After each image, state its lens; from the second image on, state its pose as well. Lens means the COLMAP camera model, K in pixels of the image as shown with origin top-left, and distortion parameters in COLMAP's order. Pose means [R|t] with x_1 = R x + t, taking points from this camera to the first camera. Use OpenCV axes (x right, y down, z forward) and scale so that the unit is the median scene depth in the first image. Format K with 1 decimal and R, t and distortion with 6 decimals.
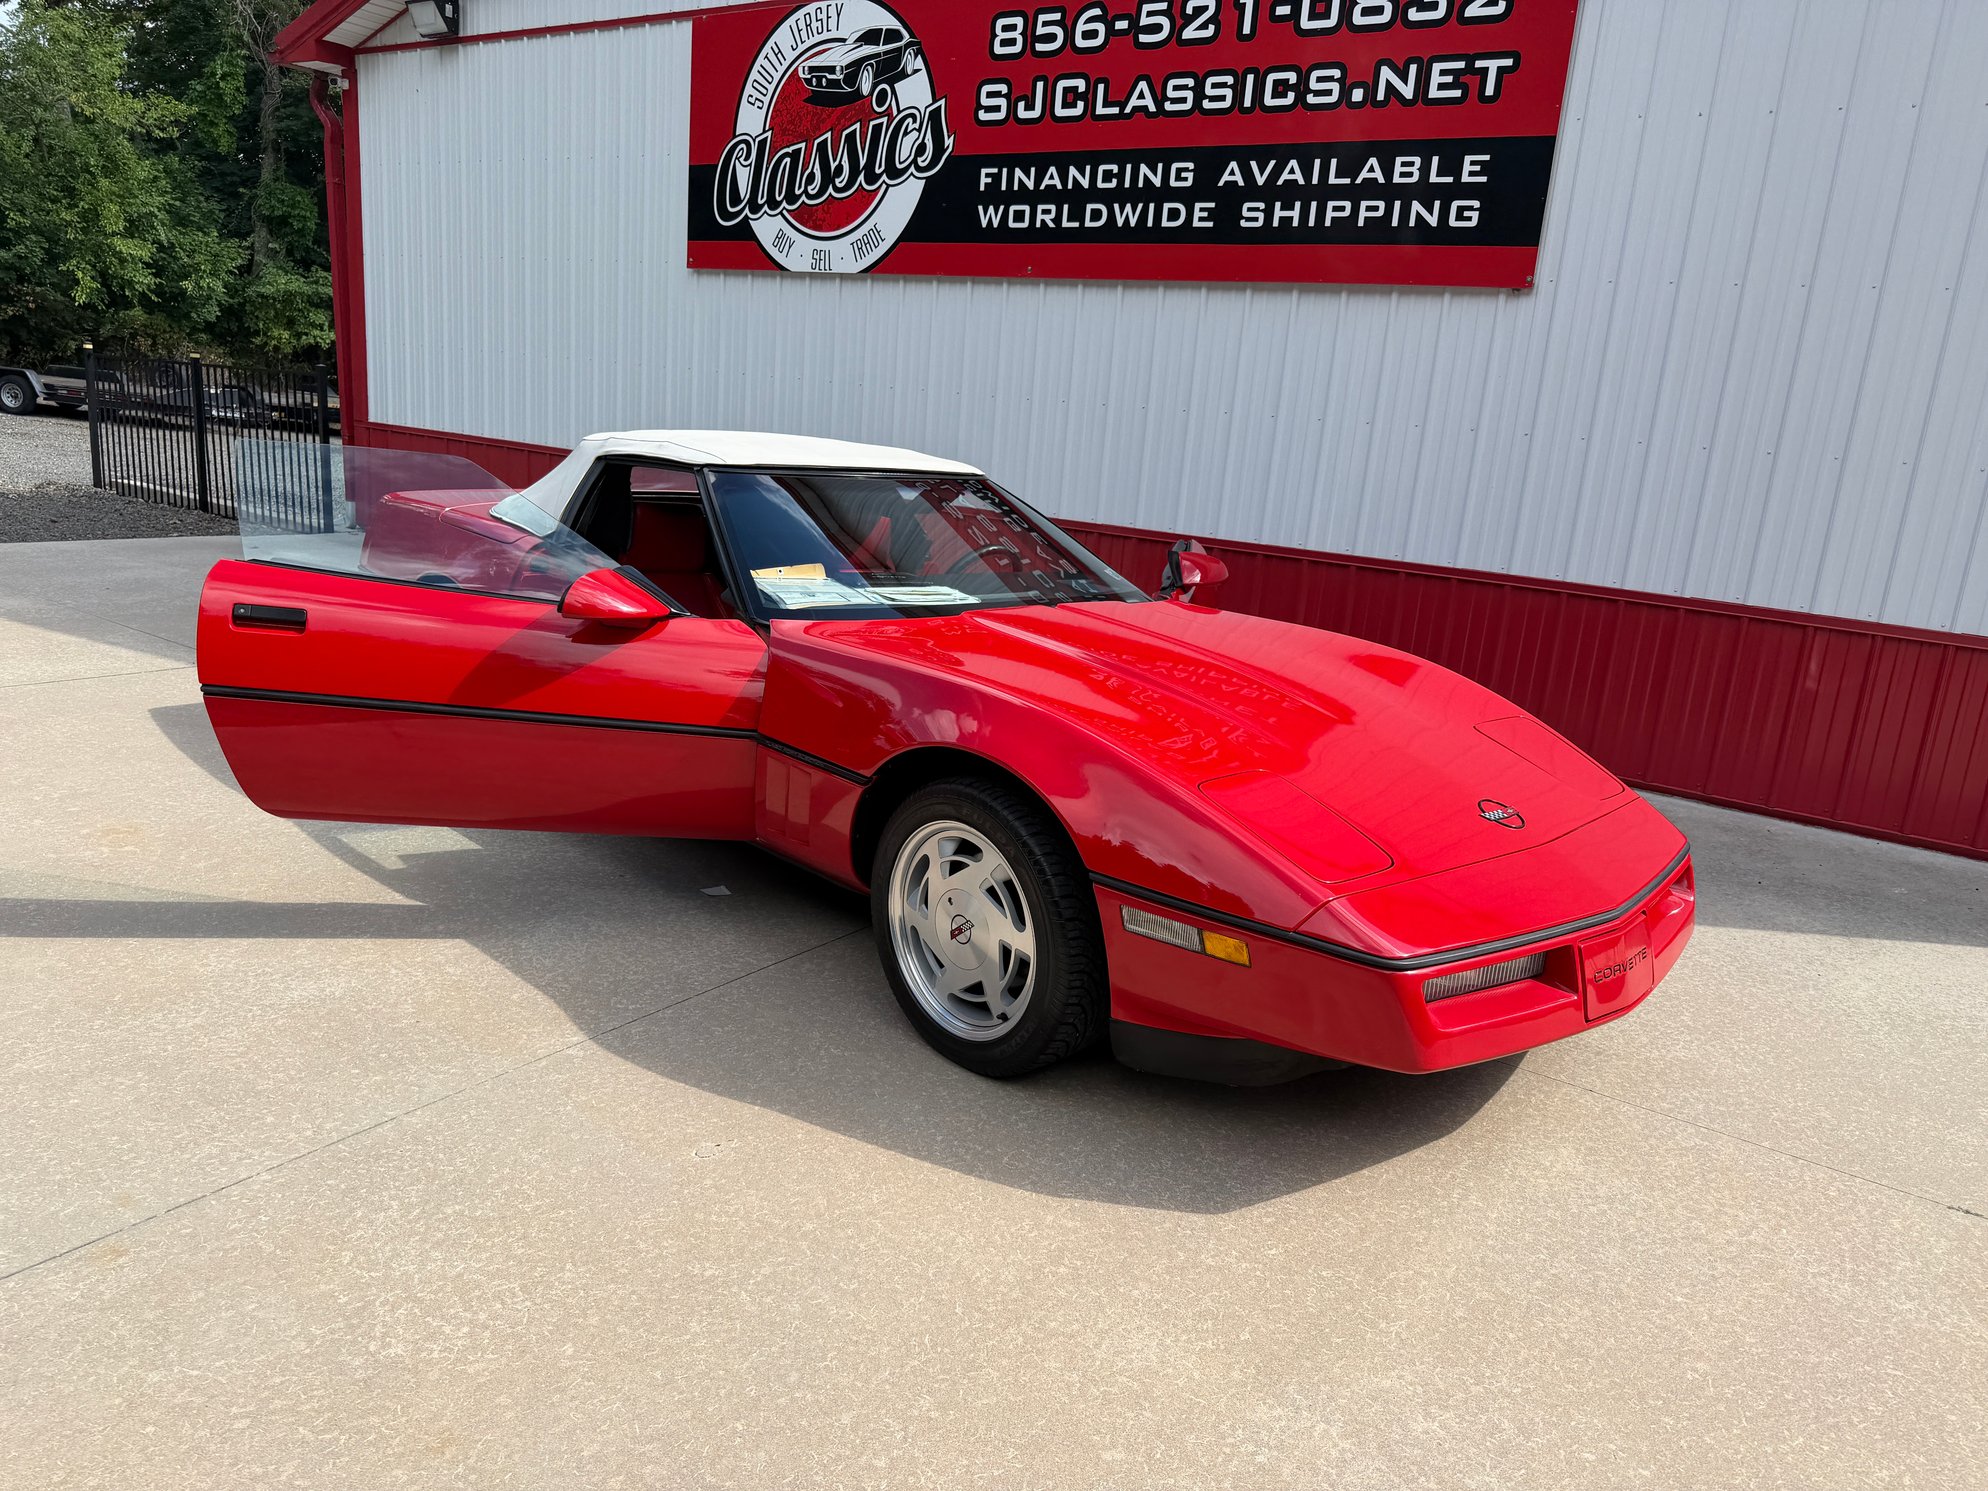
lens RADIAL K [[1419.8, 0, 1000.5], [0, 1419.8, 752.6], [0, 0, 1]] dist [0.007828, -0.017125]
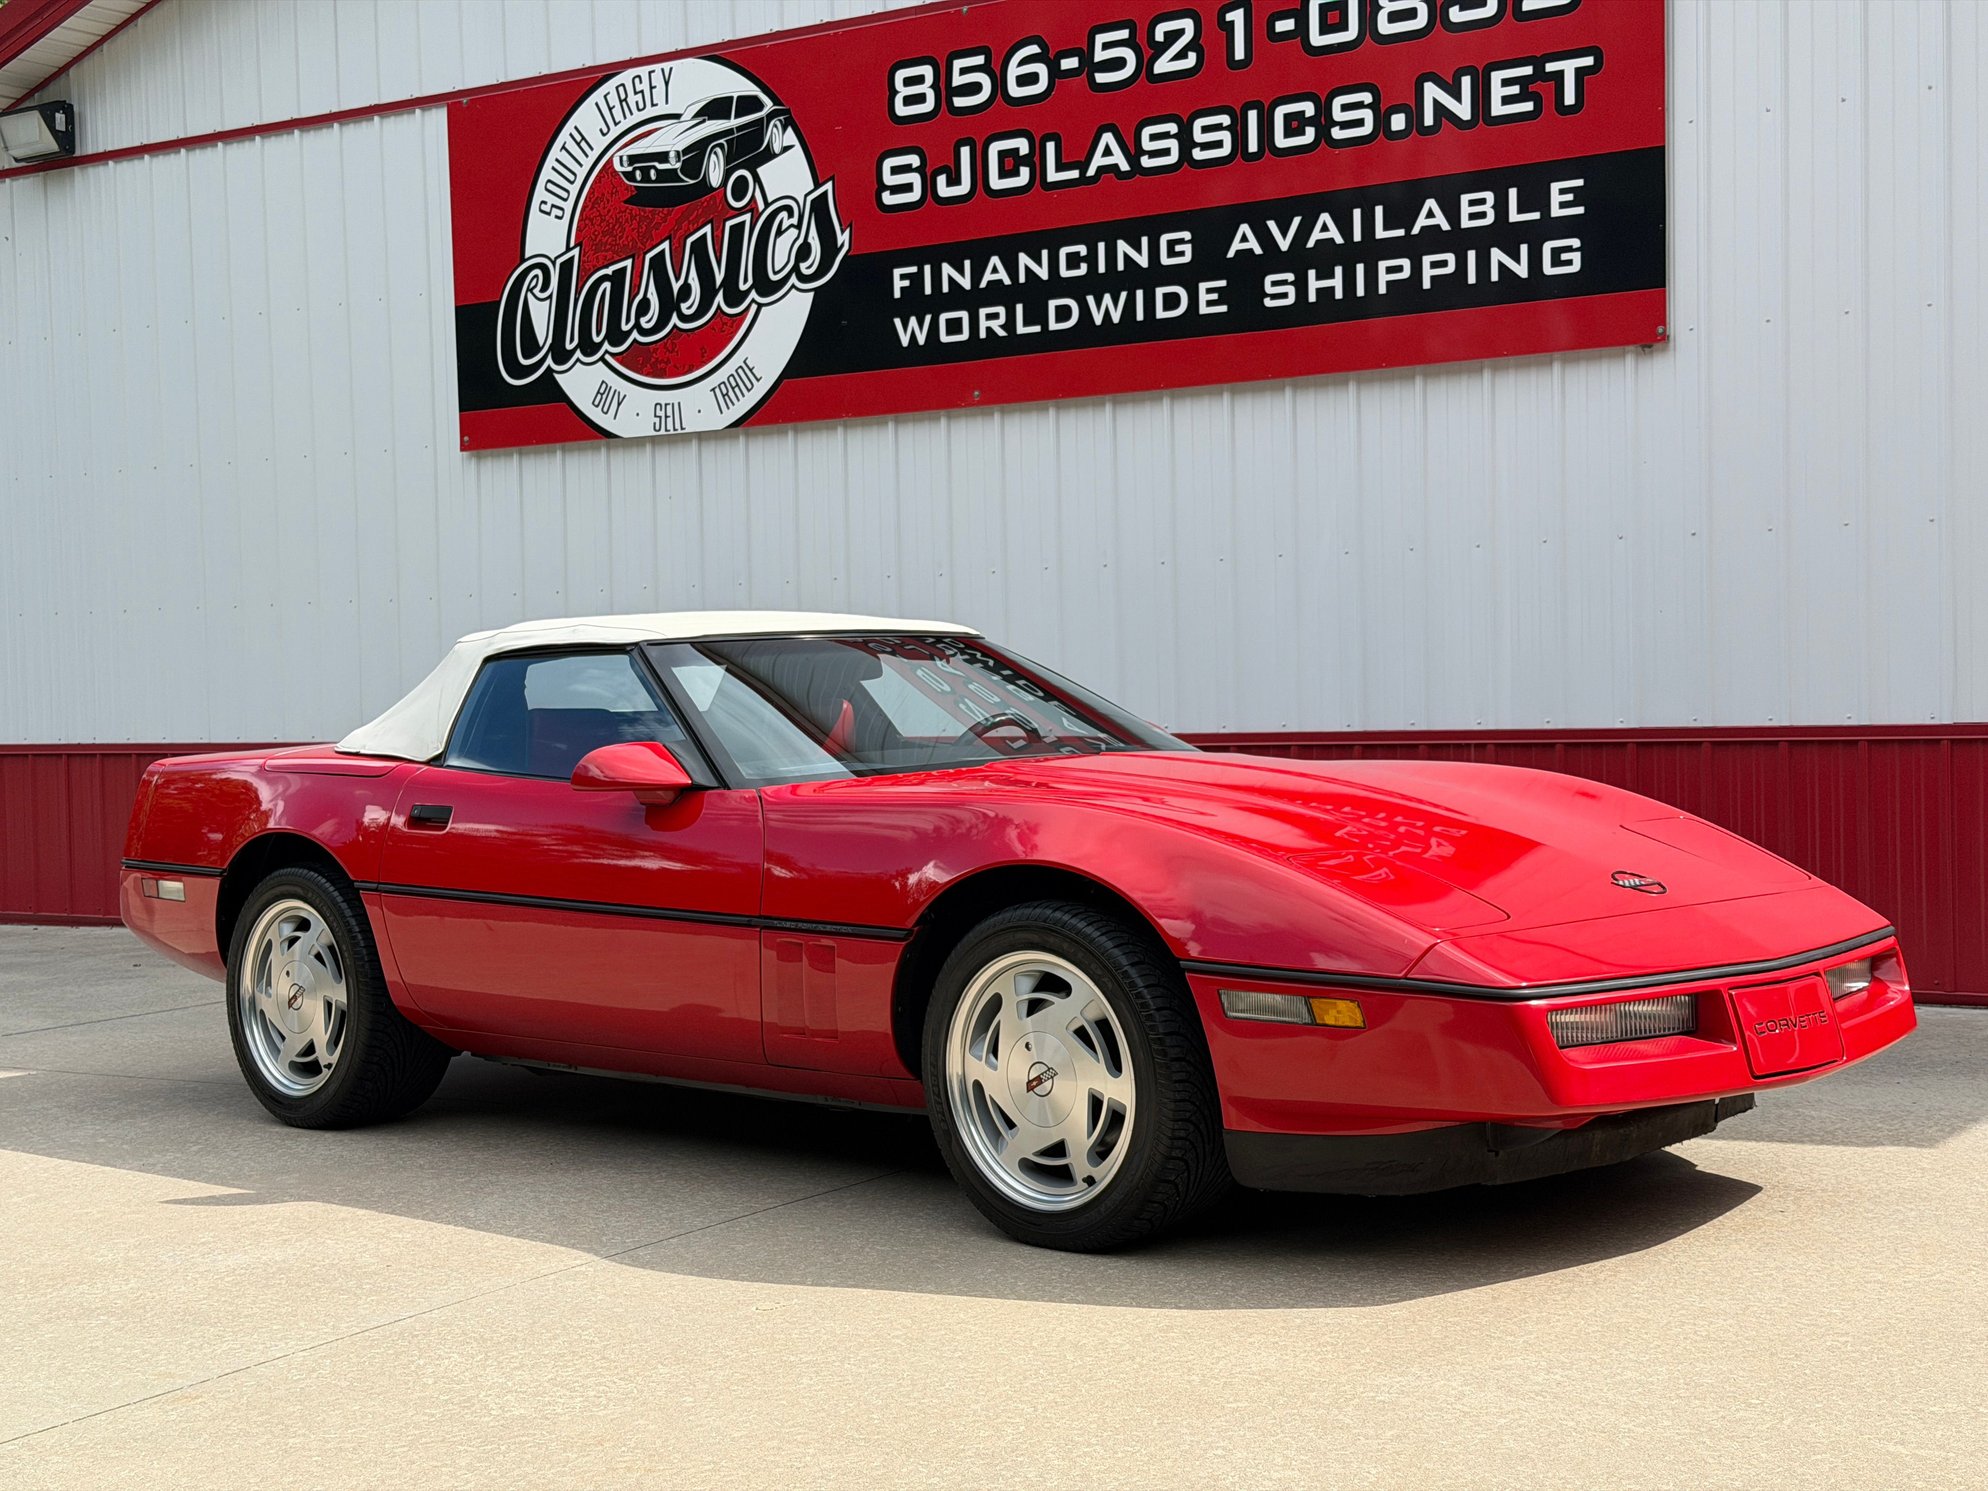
lens RADIAL K [[2700.4, 0, 1007.0], [0, 2700.4, 753.3], [0, 0, 1]] dist [0.132695, -0.028607]
pose [[0.993923, -0.103298, 0.038042, -0.036807], [0.109062, 0.970965, -0.212915, 0.127360], [-0.014943, 0.215770, 0.976330, -0.291235]]
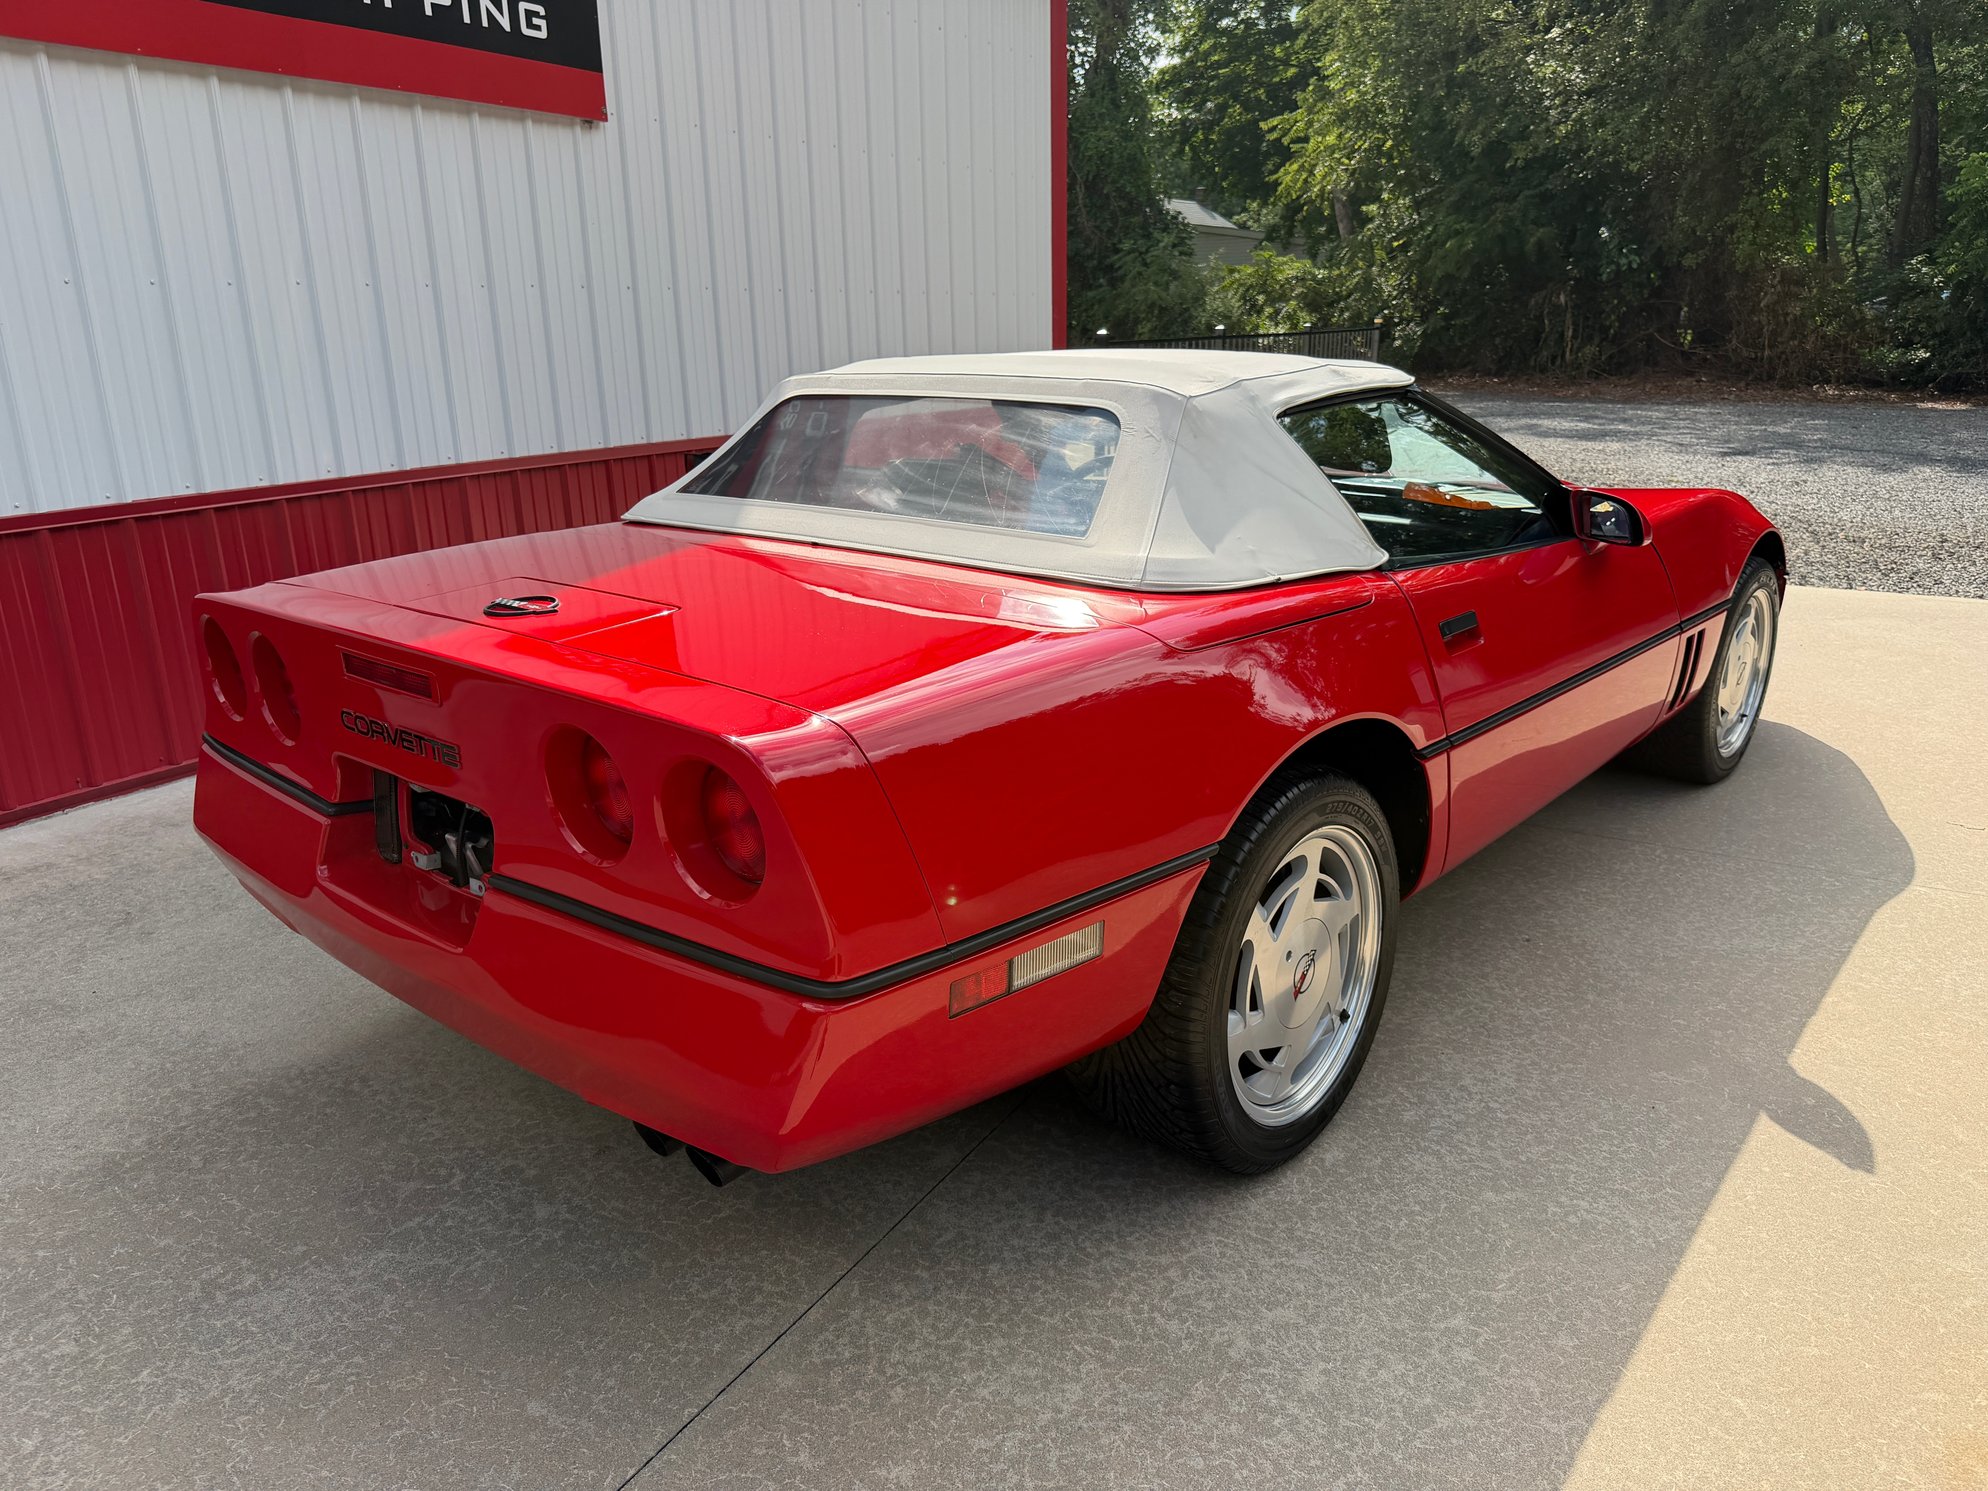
lens RADIAL K [[1420.0, 0, 999.6], [0, 1420.0, 738.1], [0, 0, 1]] dist [0.001448, -0.008204]
pose [[-0.088023, -0.349842, 0.932664, -0.551427], [0.244539, 0.900057, 0.360690, -0.210345], [-0.965636, 0.259822, 0.006324, 0.753848]]
